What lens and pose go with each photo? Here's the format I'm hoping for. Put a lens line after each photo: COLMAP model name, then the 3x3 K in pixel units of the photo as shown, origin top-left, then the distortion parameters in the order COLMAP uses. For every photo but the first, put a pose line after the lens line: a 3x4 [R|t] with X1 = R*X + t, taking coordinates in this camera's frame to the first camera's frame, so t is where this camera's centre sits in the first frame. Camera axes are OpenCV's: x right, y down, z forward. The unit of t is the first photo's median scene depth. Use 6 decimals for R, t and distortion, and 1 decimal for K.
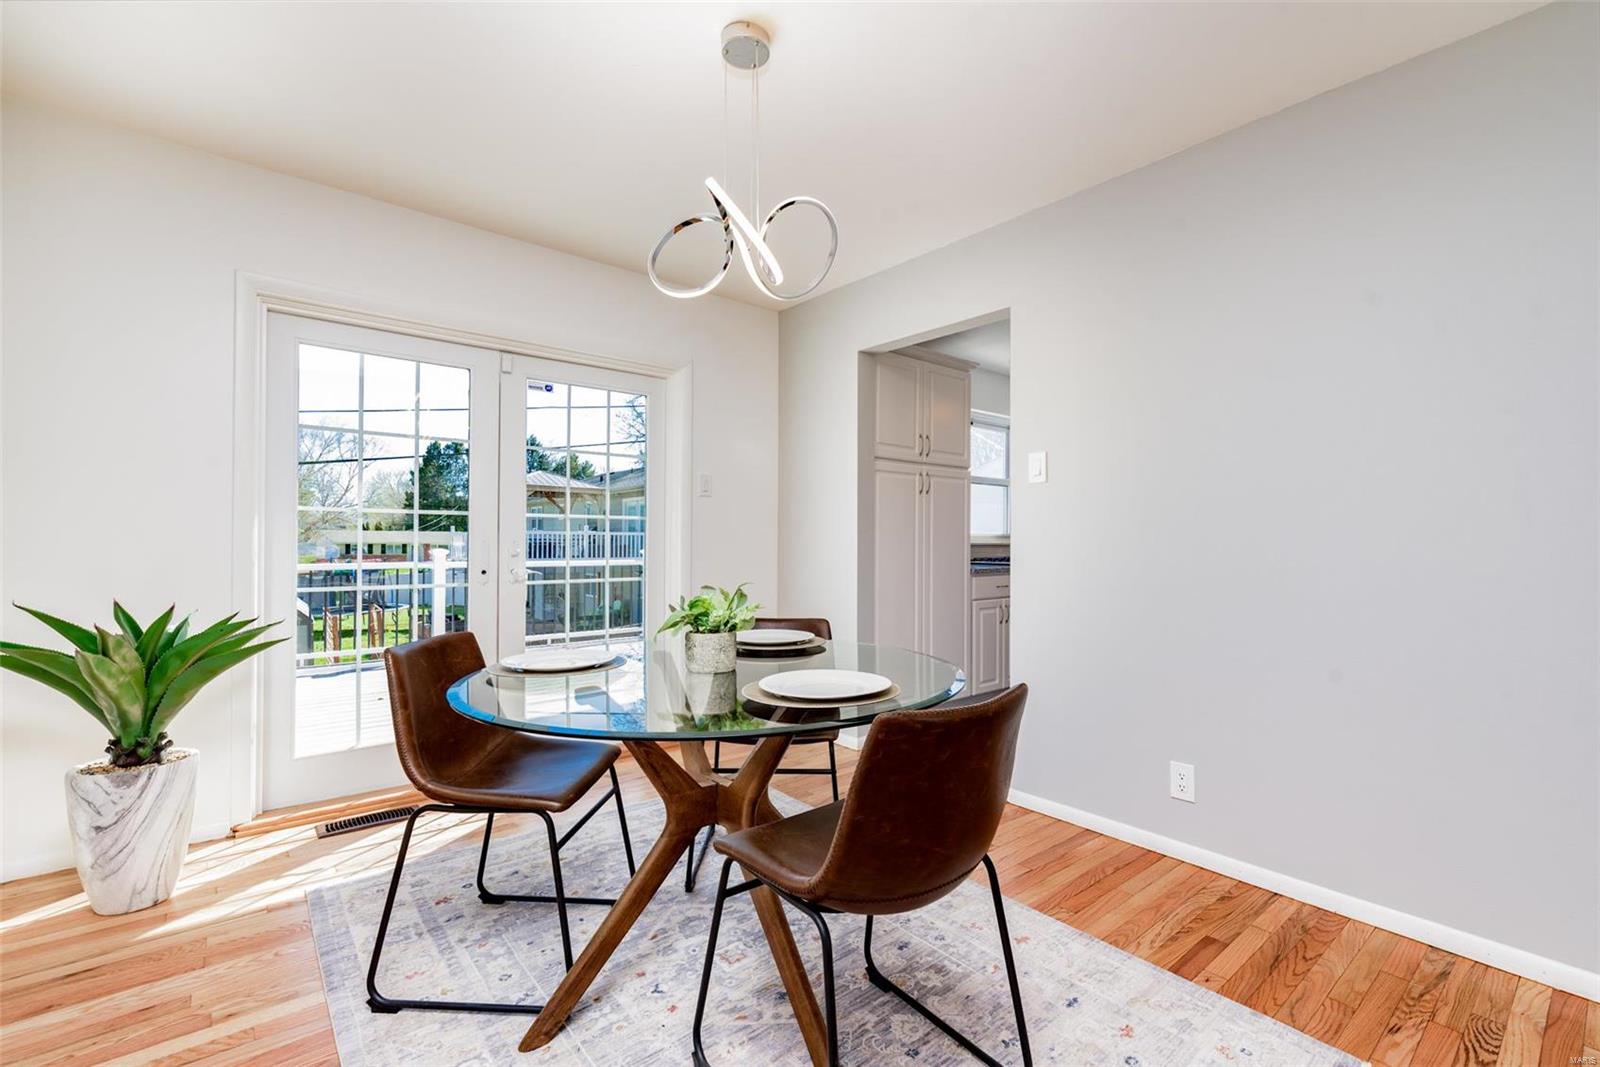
lens RADIAL K [[693.2, 0, 811.3], [0, 693.2, 541.5], [0, 0, 1]] dist [0.001886, 0.000650]
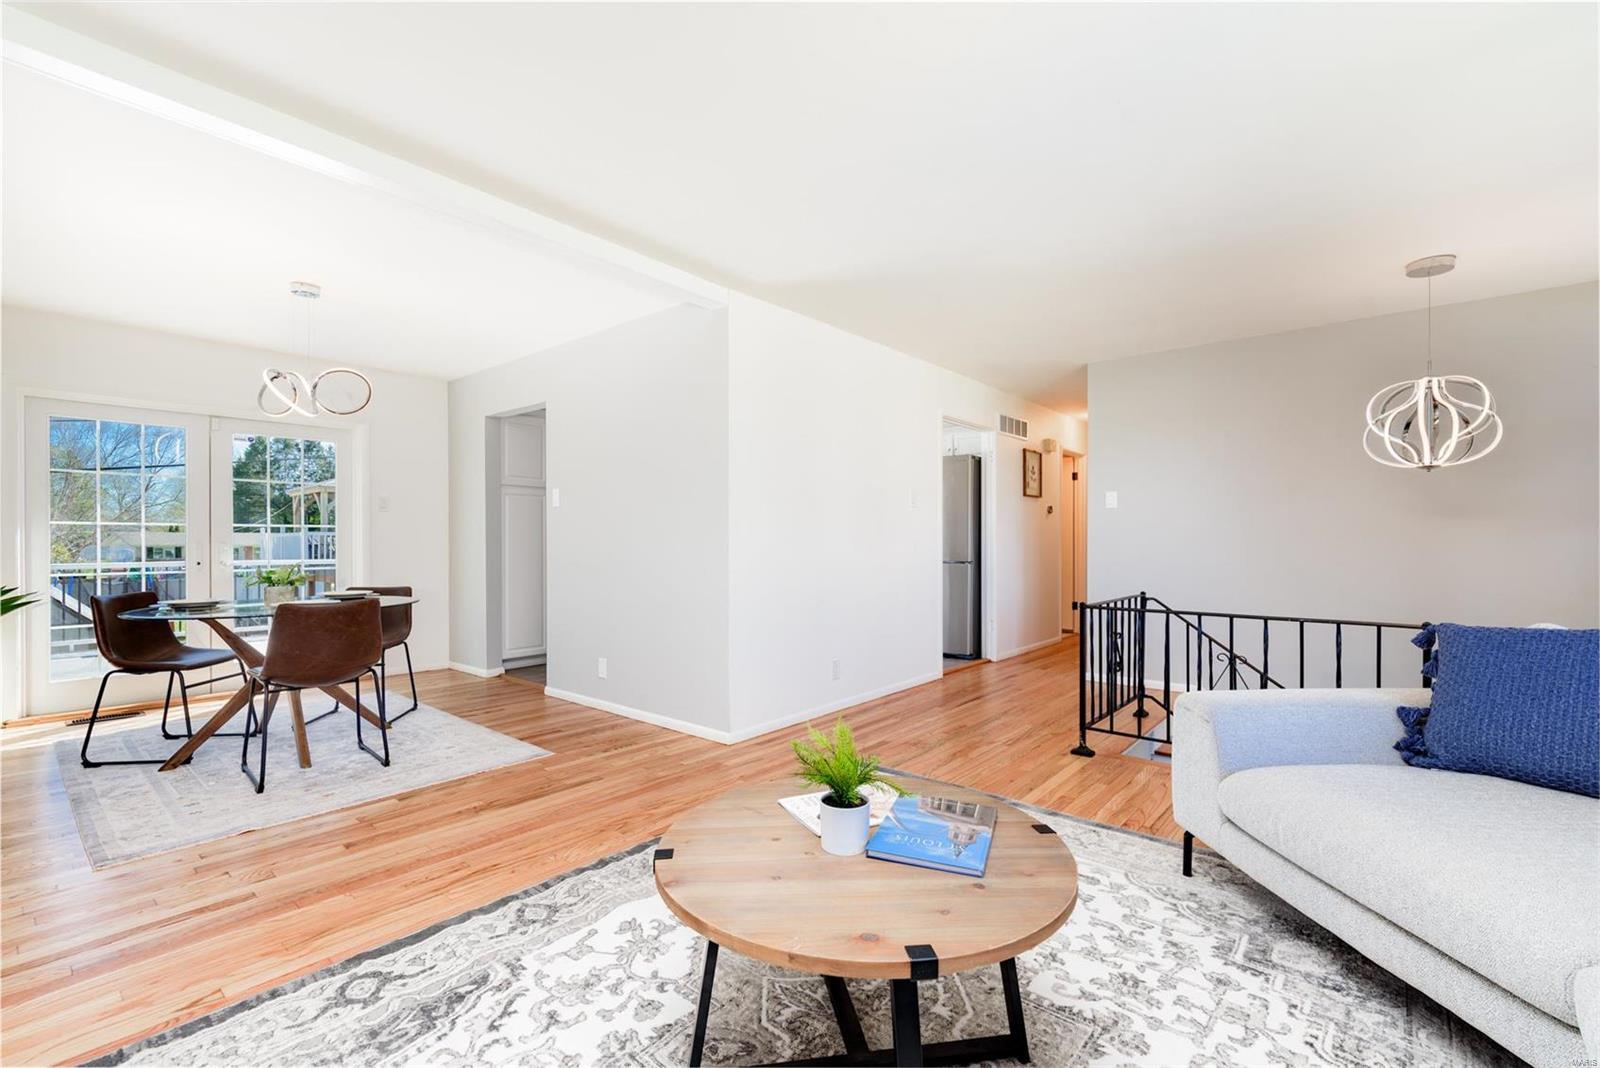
lens RADIAL K [[693.2, 0, 811.3], [0, 693.2, 542.0], [0, 0, 1]] dist [0.001886, 0.000650]
pose [[0.986212, -0.010055, 0.165180, 0.784365], [0.009268, 0.999942, 0.005531, -0.000698], [-0.165226, -0.003923, 0.986248, -0.941716]]
